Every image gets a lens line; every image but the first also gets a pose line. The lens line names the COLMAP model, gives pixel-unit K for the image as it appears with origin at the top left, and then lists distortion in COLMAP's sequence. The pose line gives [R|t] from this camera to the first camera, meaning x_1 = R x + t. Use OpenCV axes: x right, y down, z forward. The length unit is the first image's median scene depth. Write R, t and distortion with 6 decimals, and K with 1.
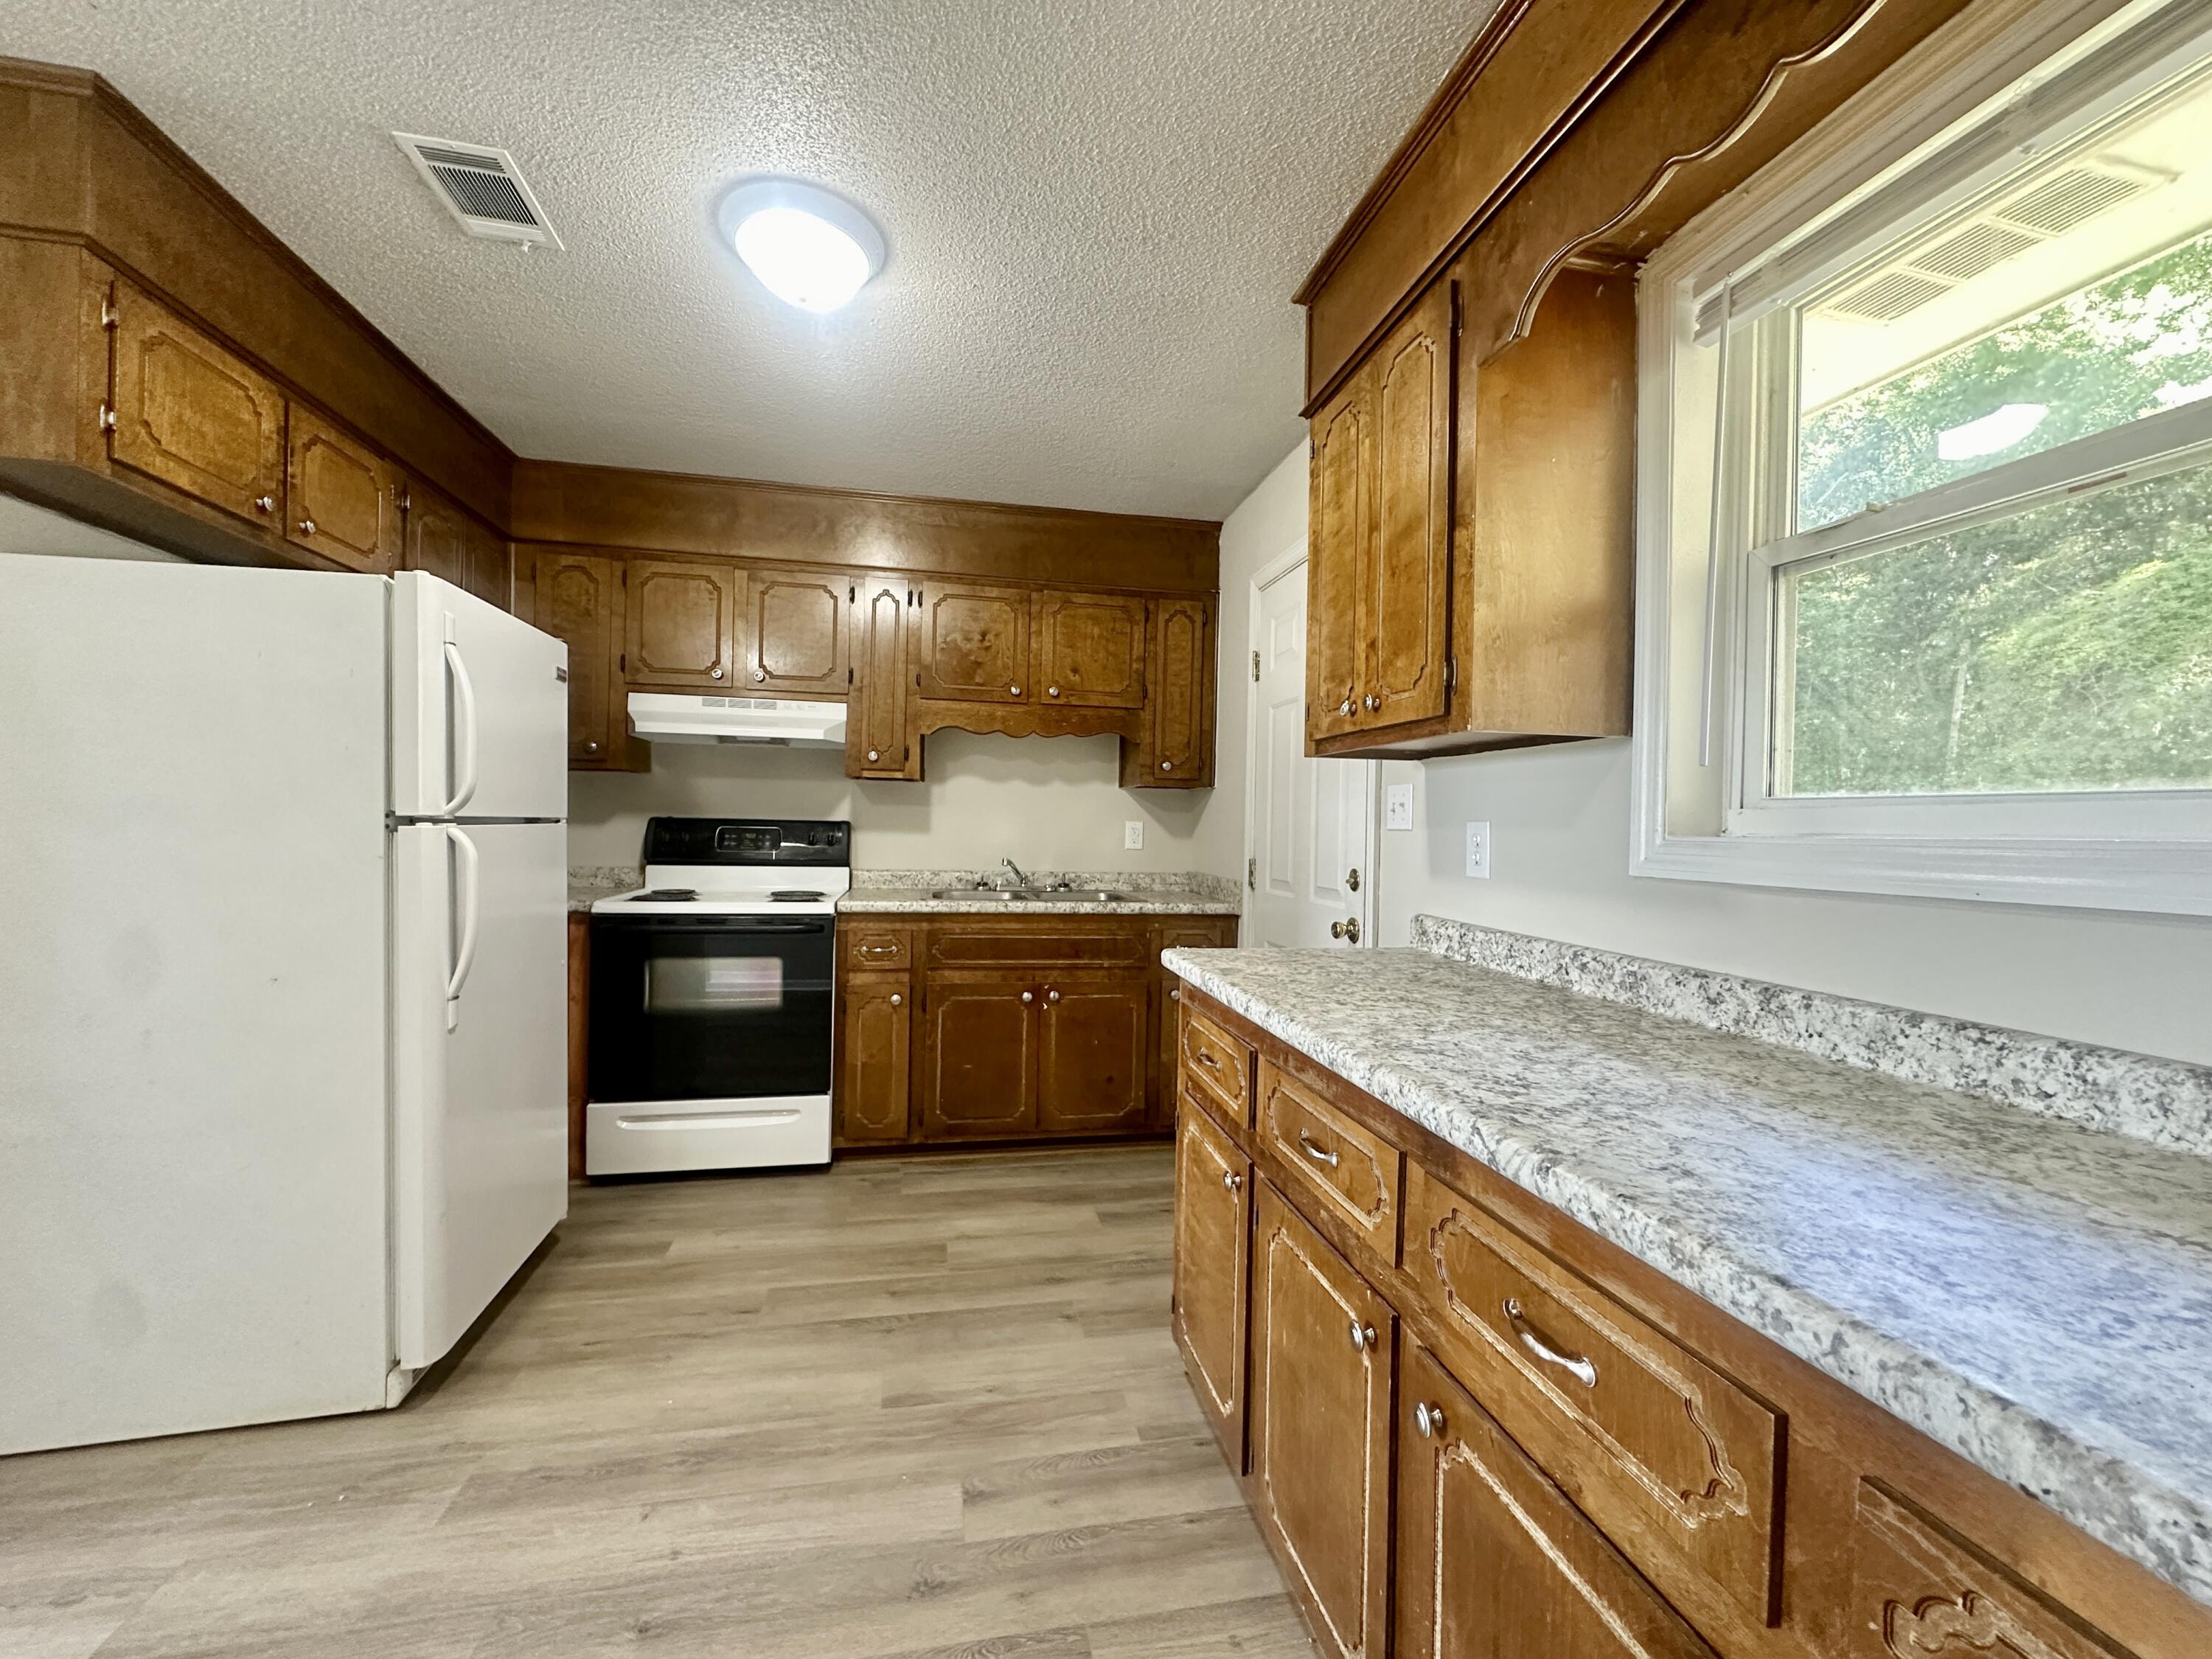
lens RADIAL K [[881.2, 0, 1100.6], [0, 881.2, 829.5], [0, 0, 1]] dist [-0.000529, 0.000205]
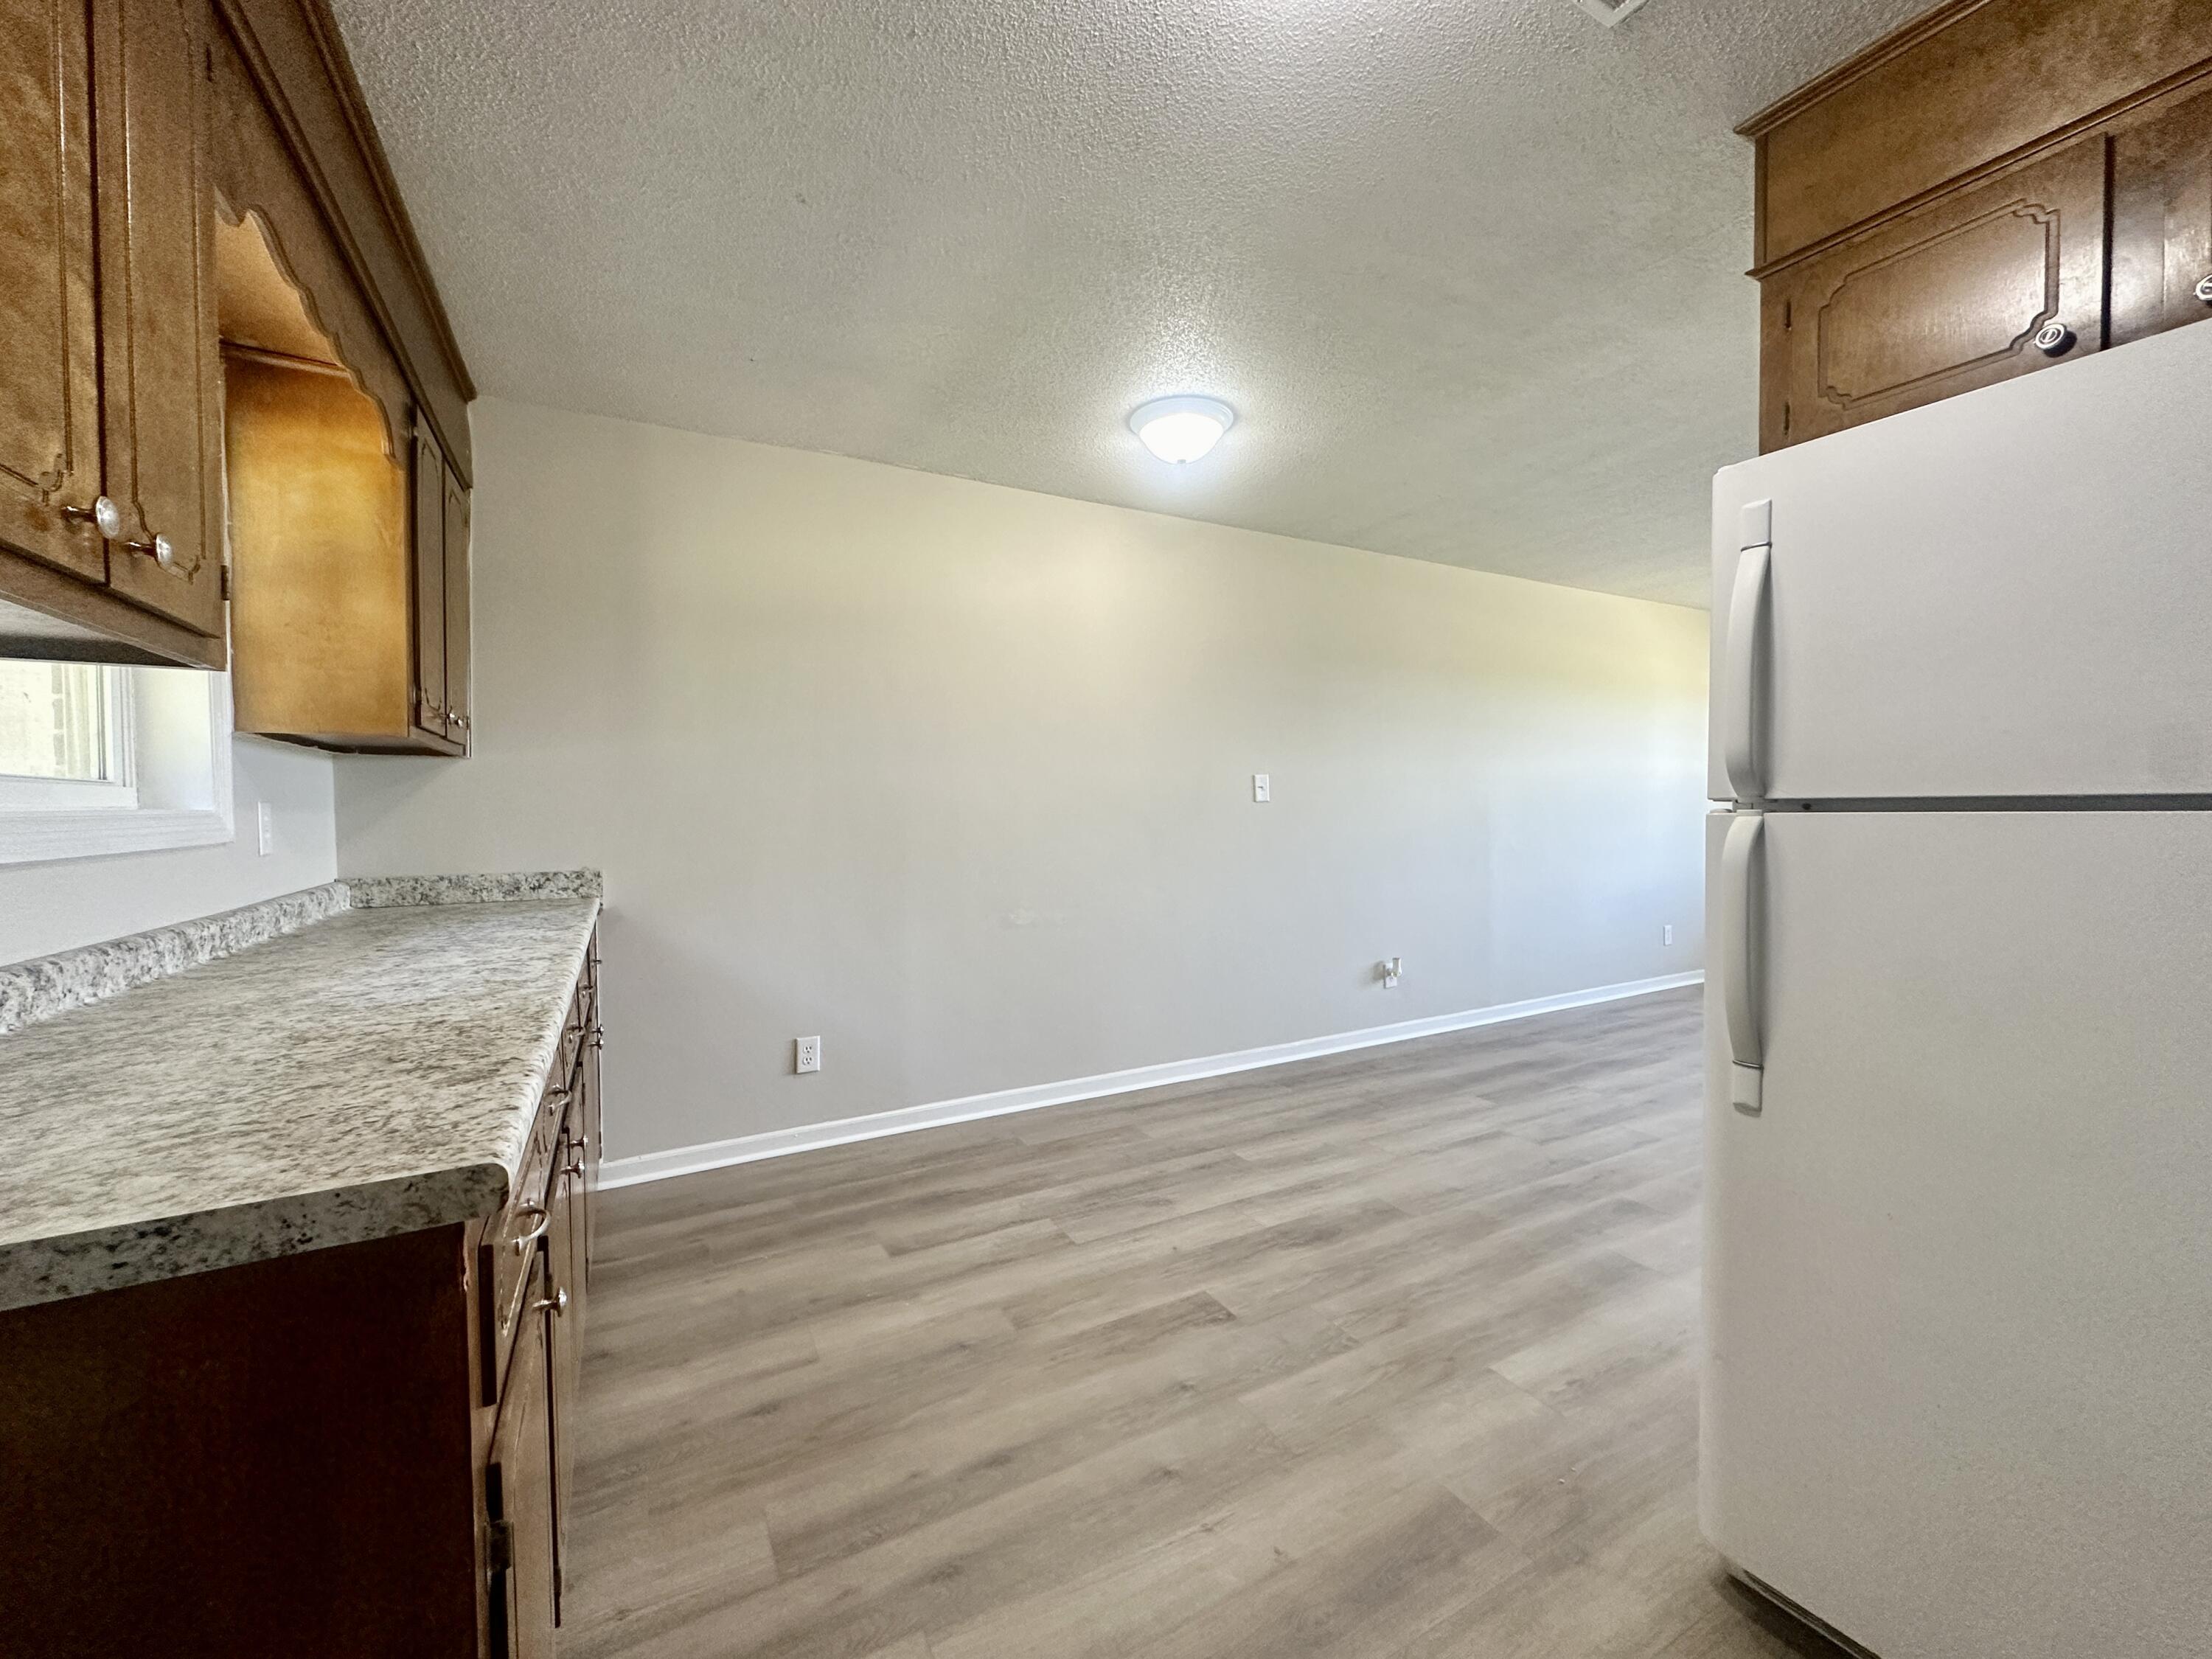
lens RADIAL K [[881.2, 0, 1115.6], [0, 881.2, 828.4], [0, 0, 1]] dist [-0.000529, 0.000205]
pose [[-0.952370, -0.004587, -0.304911, -0.034911], [-0.012495, 0.999634, 0.023988, -0.004382], [0.304690, 0.026655, -0.952079, 0.985603]]
